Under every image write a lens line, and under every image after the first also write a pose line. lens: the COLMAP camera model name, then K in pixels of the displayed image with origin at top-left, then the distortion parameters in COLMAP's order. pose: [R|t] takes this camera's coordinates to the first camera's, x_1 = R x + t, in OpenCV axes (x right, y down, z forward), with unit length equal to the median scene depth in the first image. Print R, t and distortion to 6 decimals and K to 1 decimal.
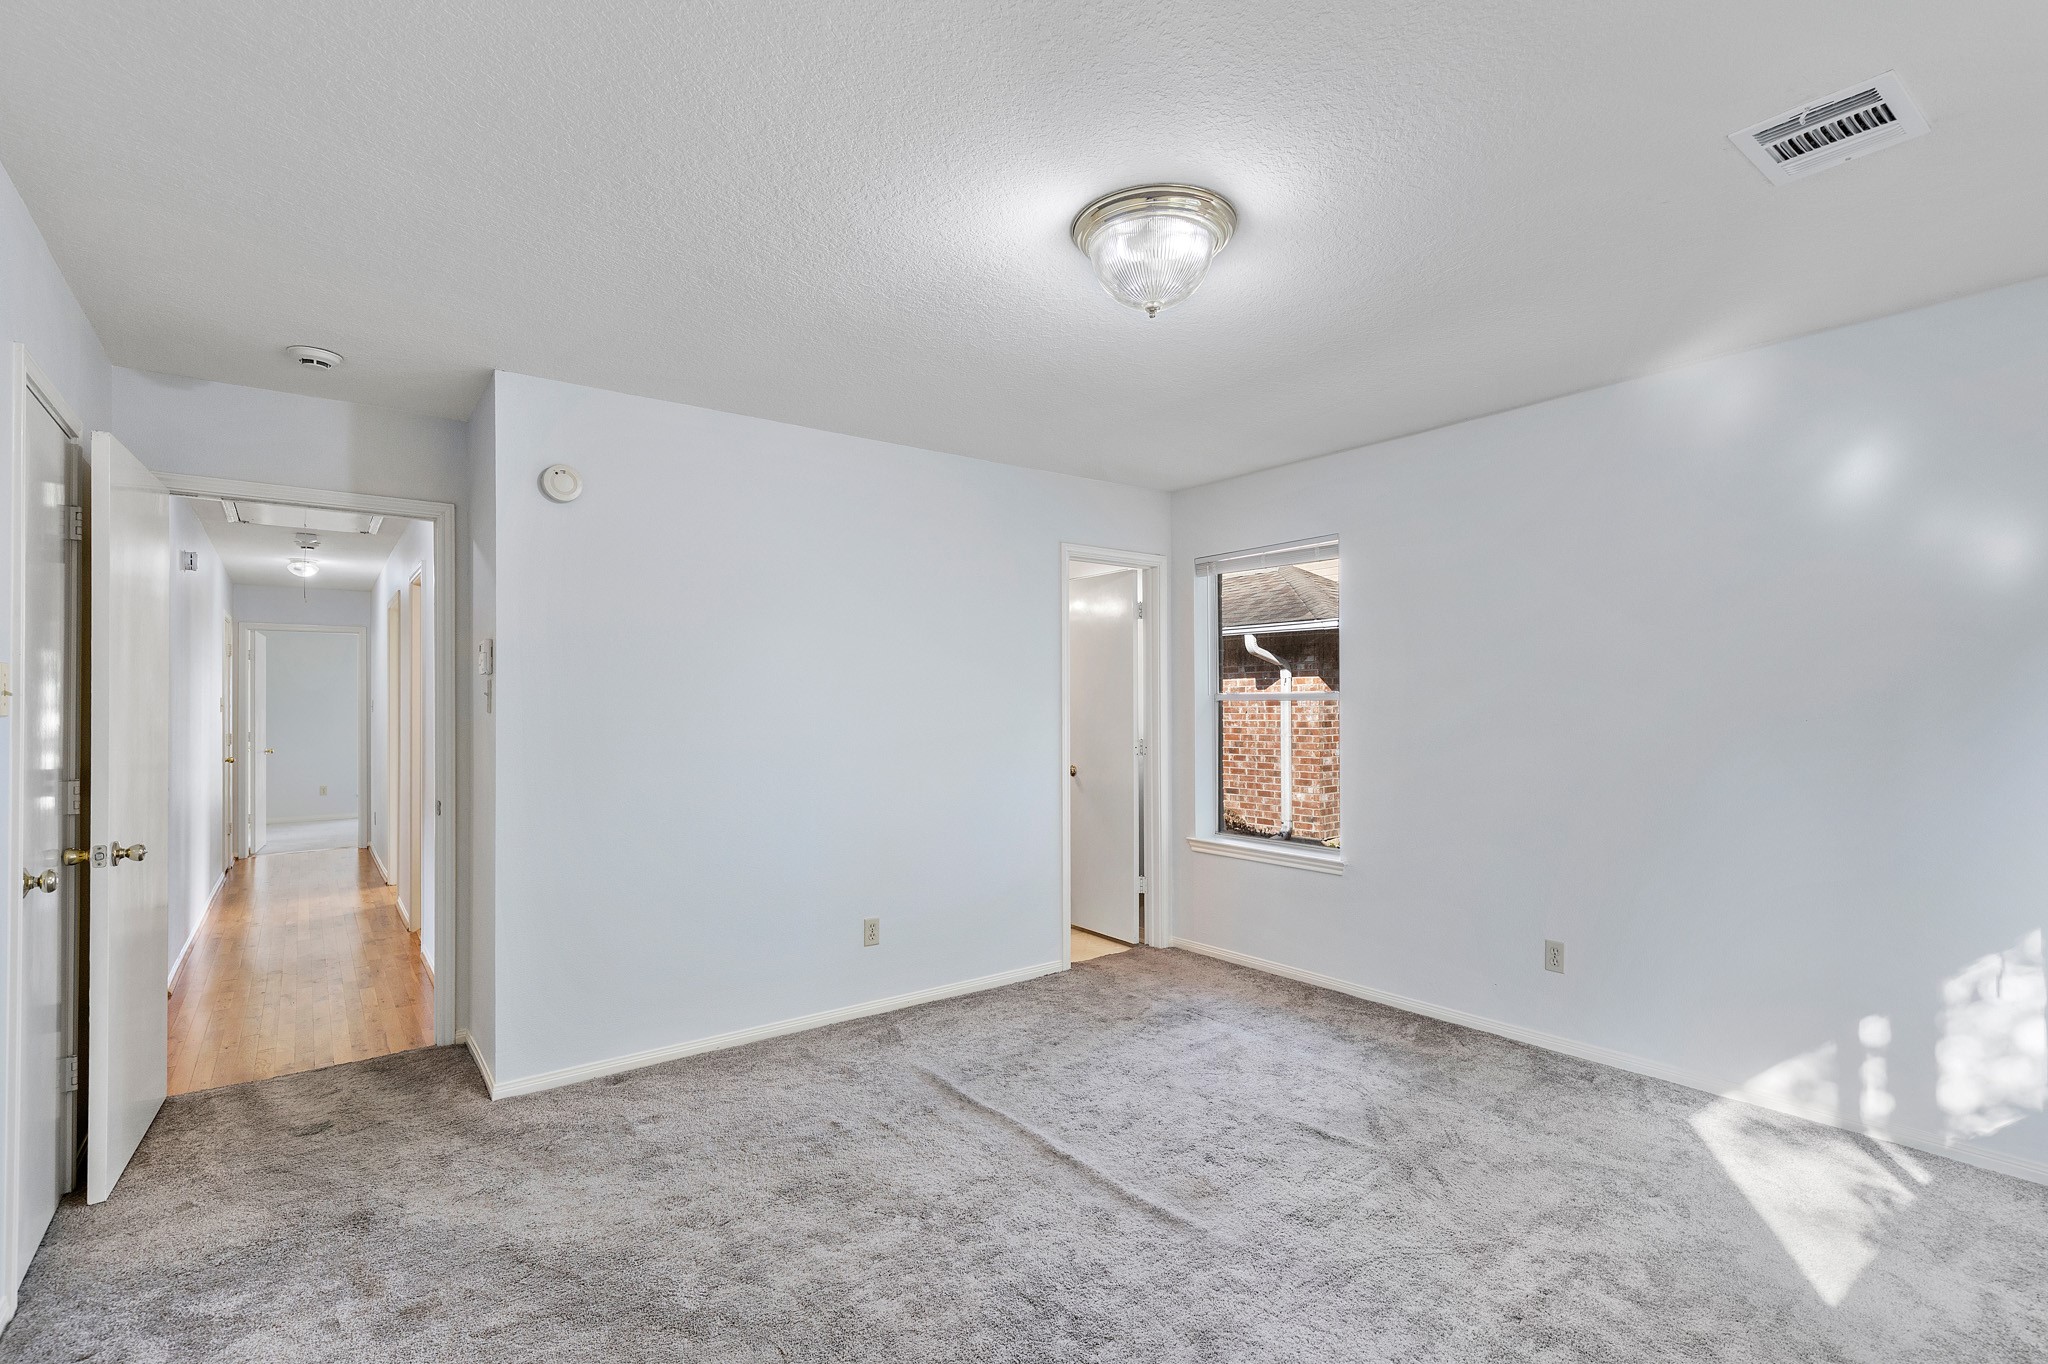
lens RADIAL K [[932.2, 0, 1024.0], [0, 932.2, 682.0], [0, 0, 1]] dist [0.002466, 0.000683]
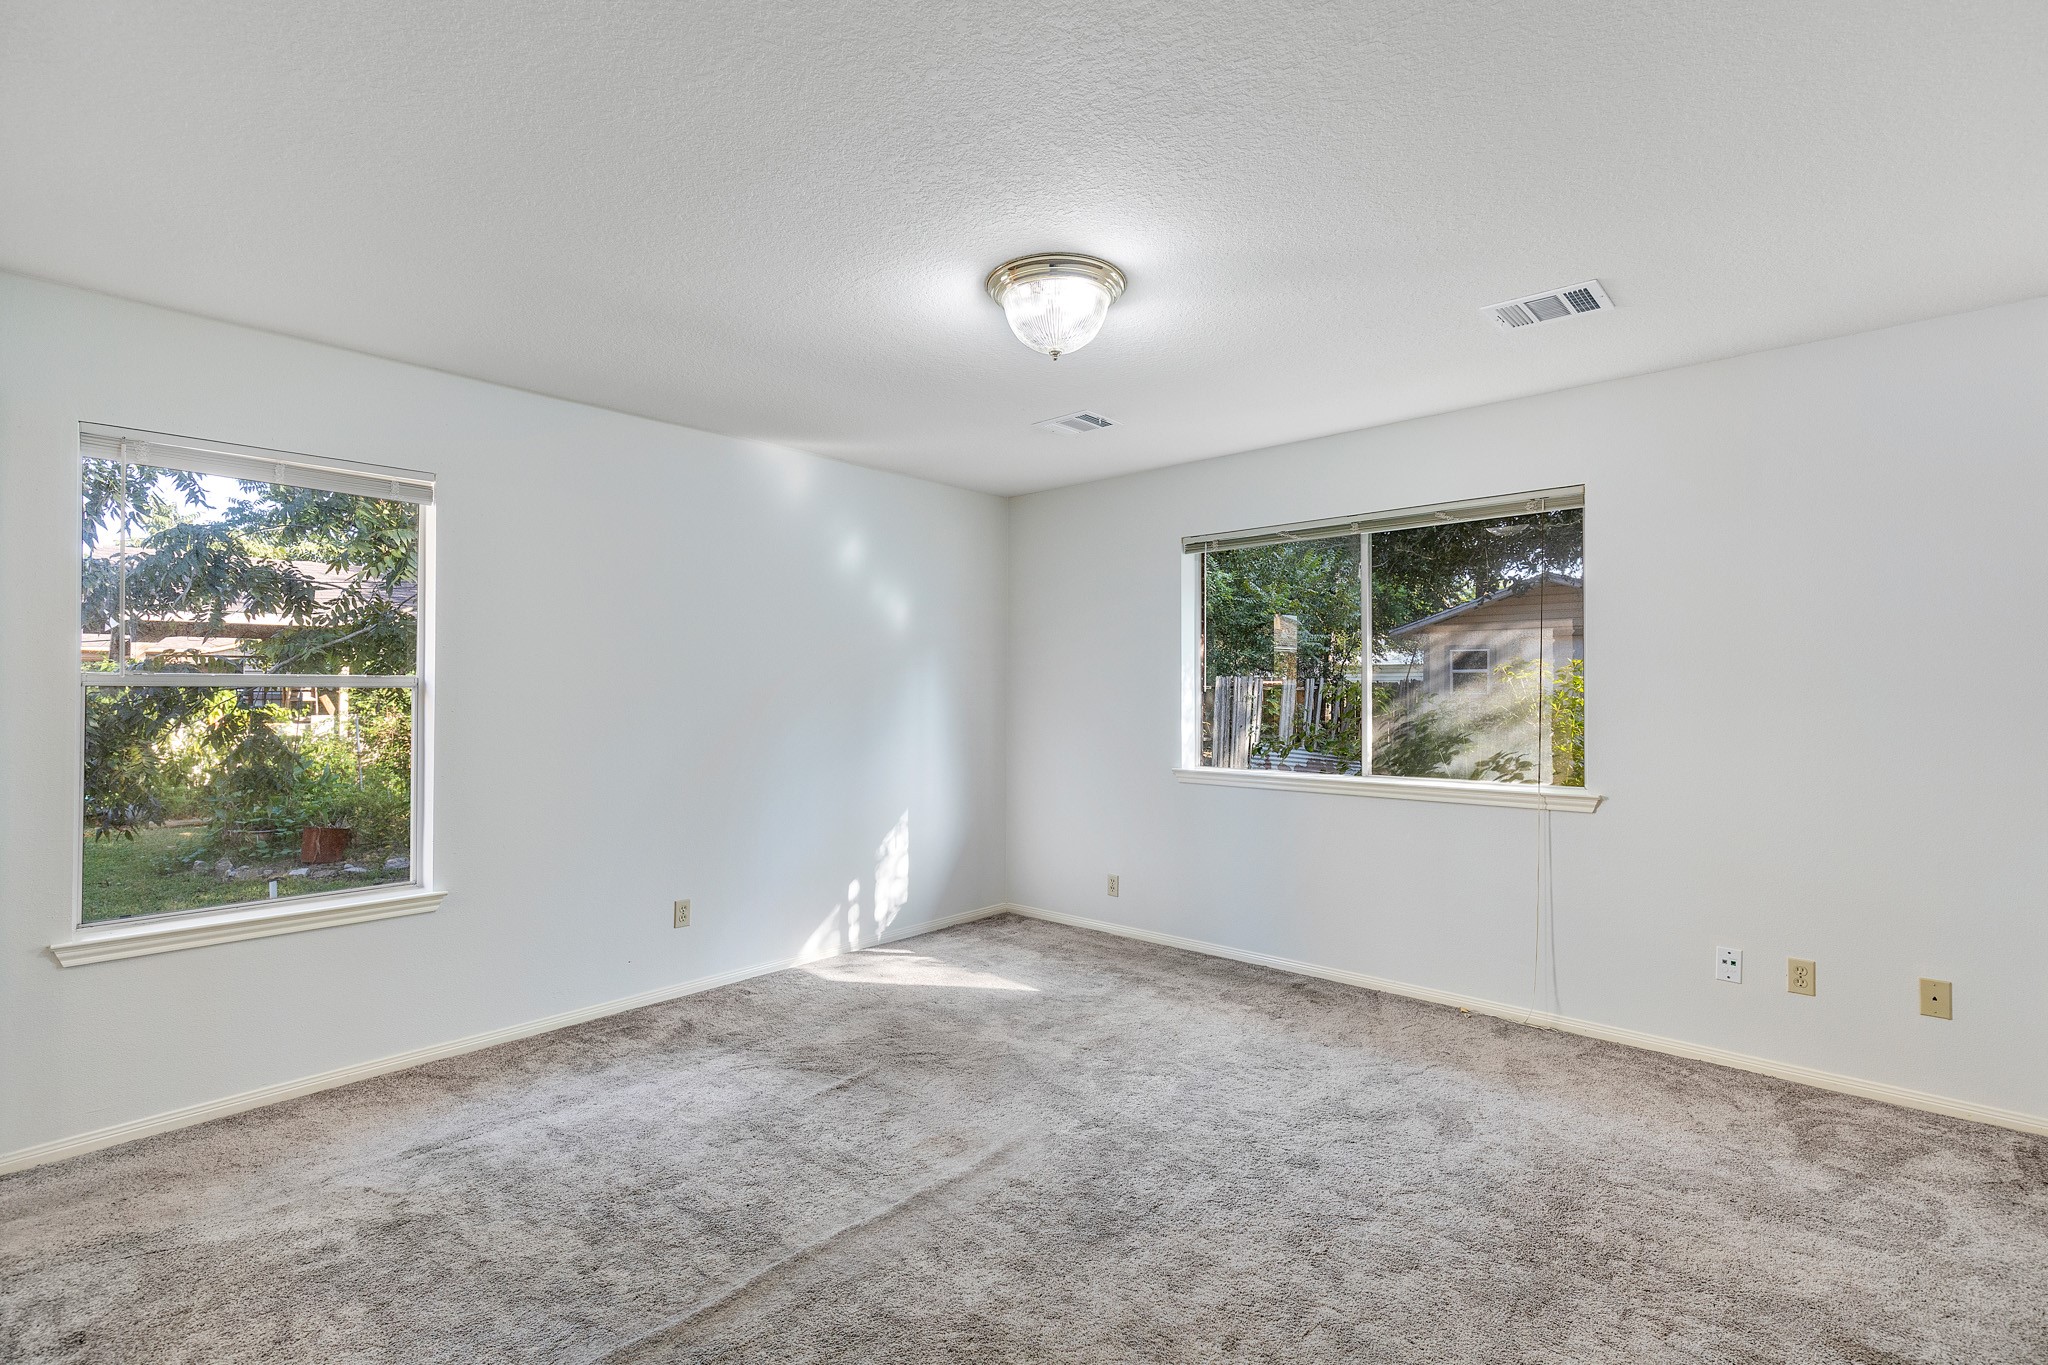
lens RADIAL K [[932.2, 0, 1024.0], [0, 932.2, 682.5], [0, 0, 1]] dist [0.002466, 0.000683]
pose [[-0.199913, 0.019789, 0.979614, -0.818294], [-0.029364, 0.999226, -0.026178, 0.029016], [-0.979373, -0.033999, -0.199177, 1.030113]]
